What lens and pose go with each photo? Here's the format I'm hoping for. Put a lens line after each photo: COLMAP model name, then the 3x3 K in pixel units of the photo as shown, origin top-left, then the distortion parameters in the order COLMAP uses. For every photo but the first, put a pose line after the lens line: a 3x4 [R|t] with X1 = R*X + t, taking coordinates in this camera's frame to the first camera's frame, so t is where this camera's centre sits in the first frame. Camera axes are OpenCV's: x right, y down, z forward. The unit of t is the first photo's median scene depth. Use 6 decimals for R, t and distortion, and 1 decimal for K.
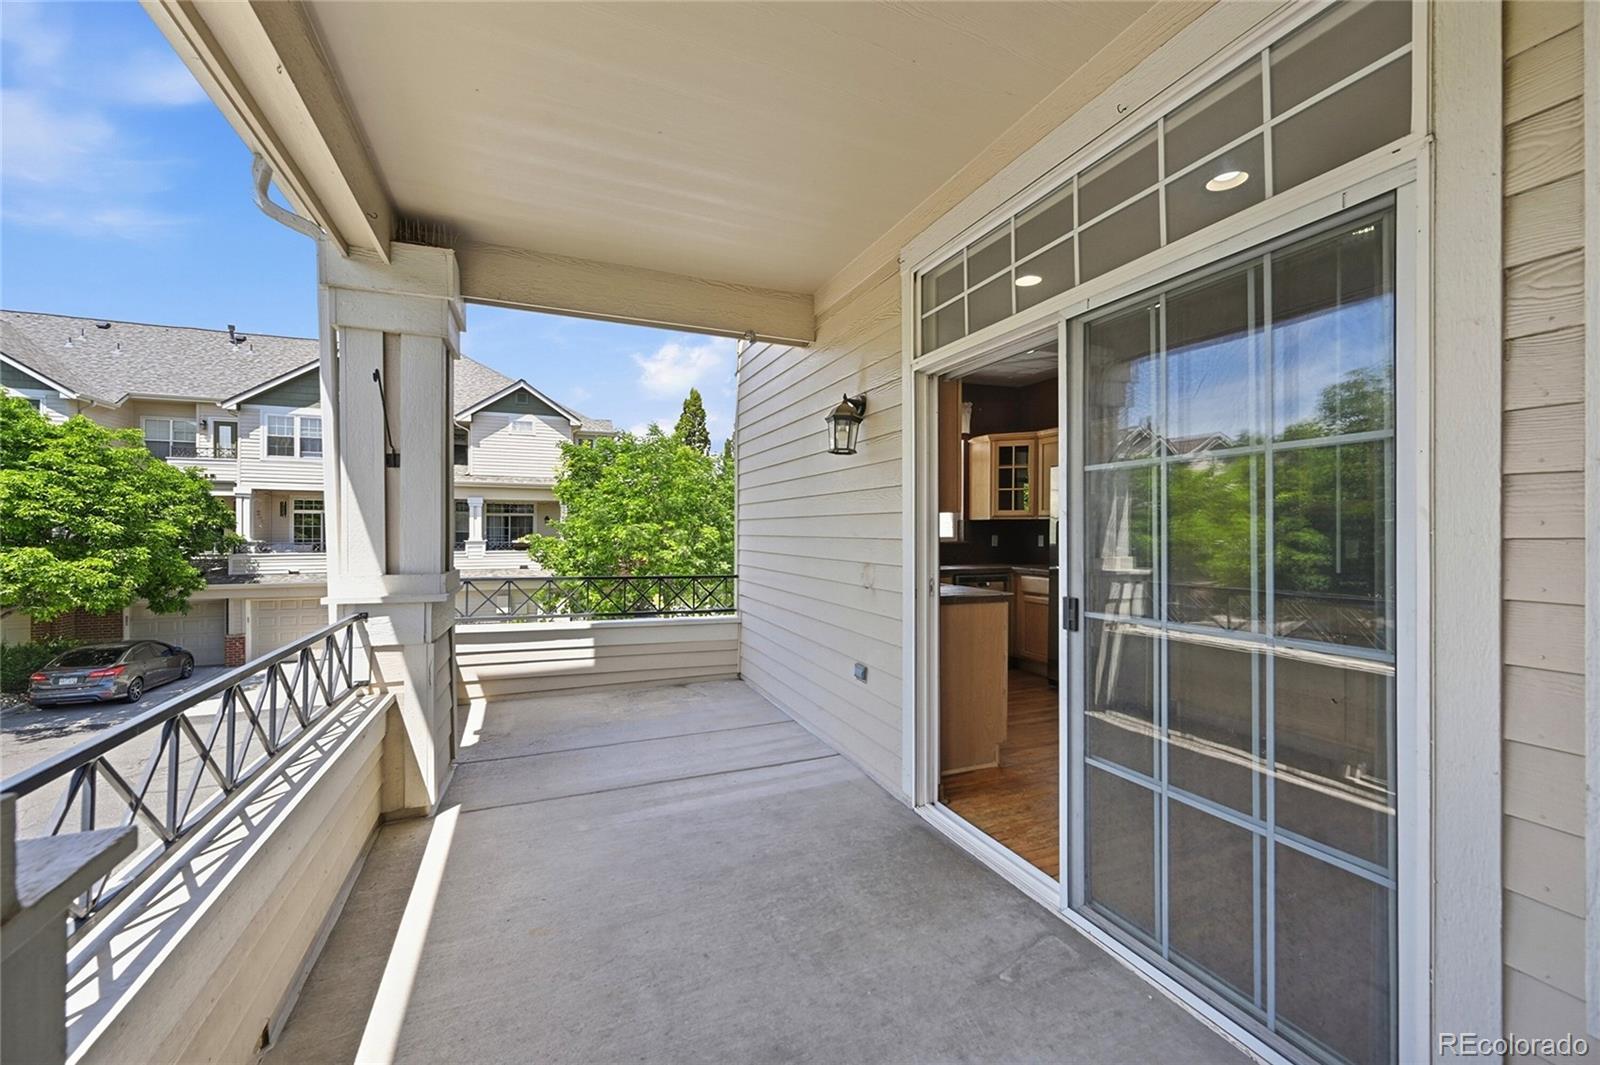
lens RADIAL K [[636.7, 0, 797.1], [0, 636.7, 530.5], [0, 0, 1]] dist [-0.002972, 0.000387]
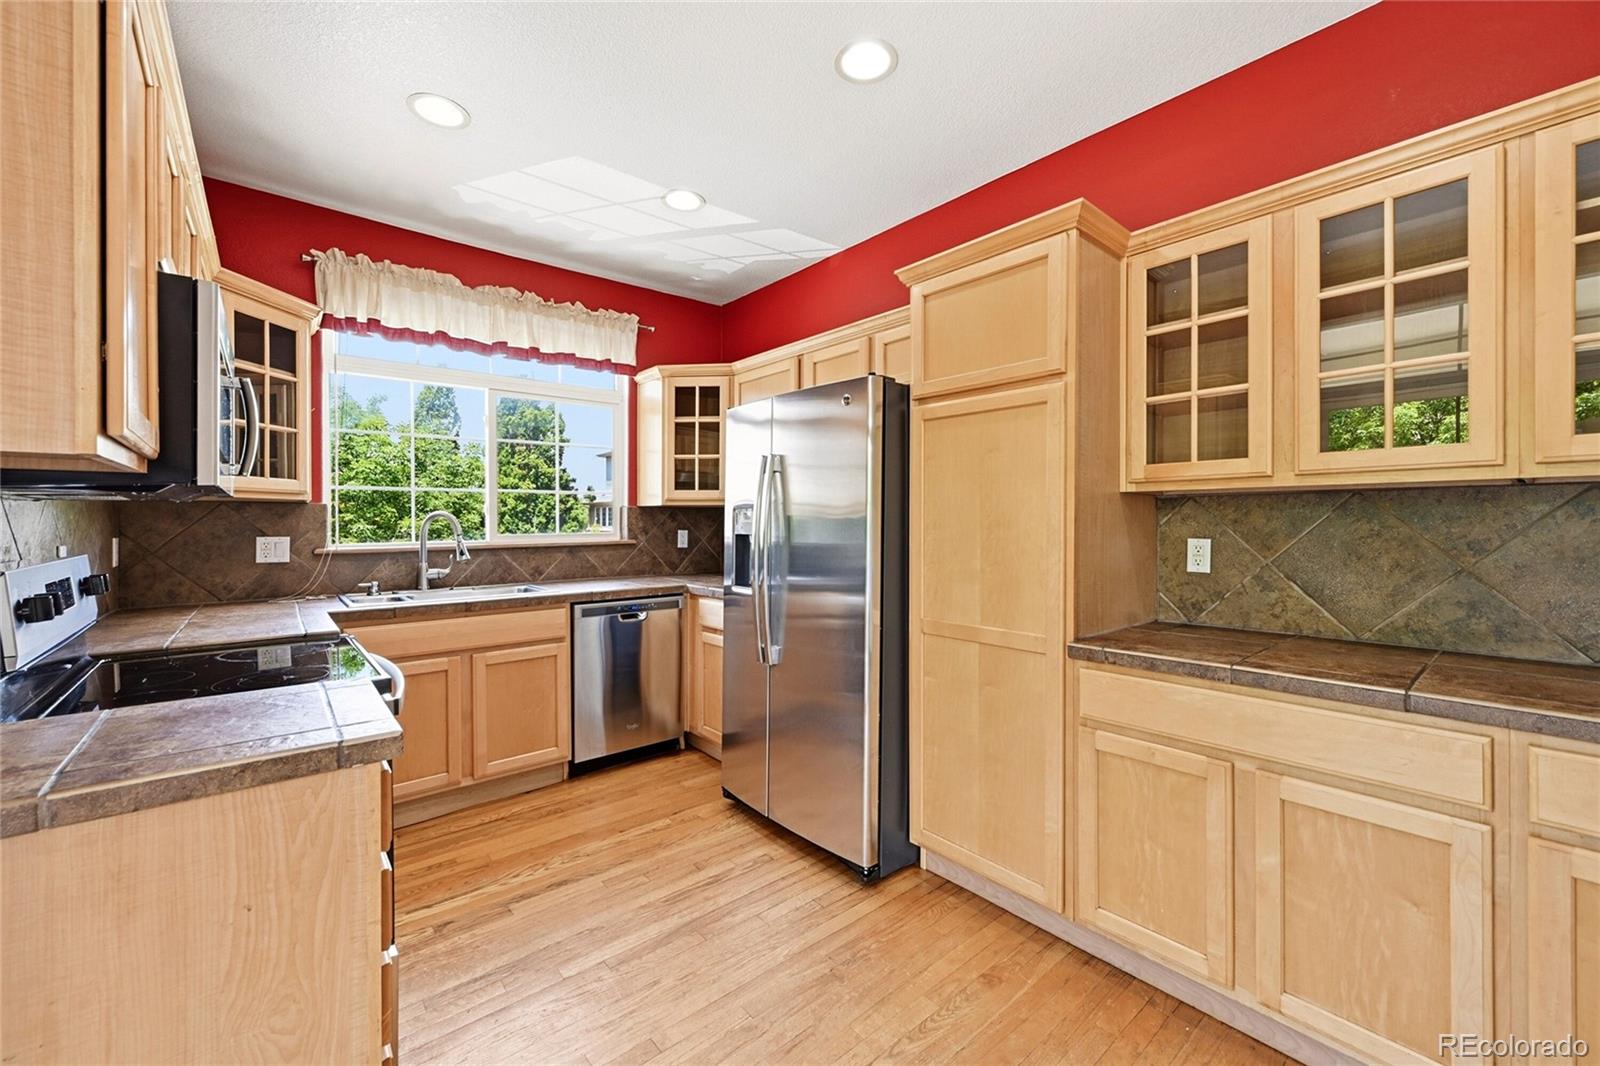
lens RADIAL K [[636.7, 0, 798.6], [0, 636.7, 525.7], [0, 0, 1]] dist [-0.002972, 0.000387]
pose [[0.954292, -0.004915, 0.298835, 0.252587], [0.003093, 0.999974, 0.006570, -0.001152], [-0.298859, -0.005346, 0.954282, 0.388056]]
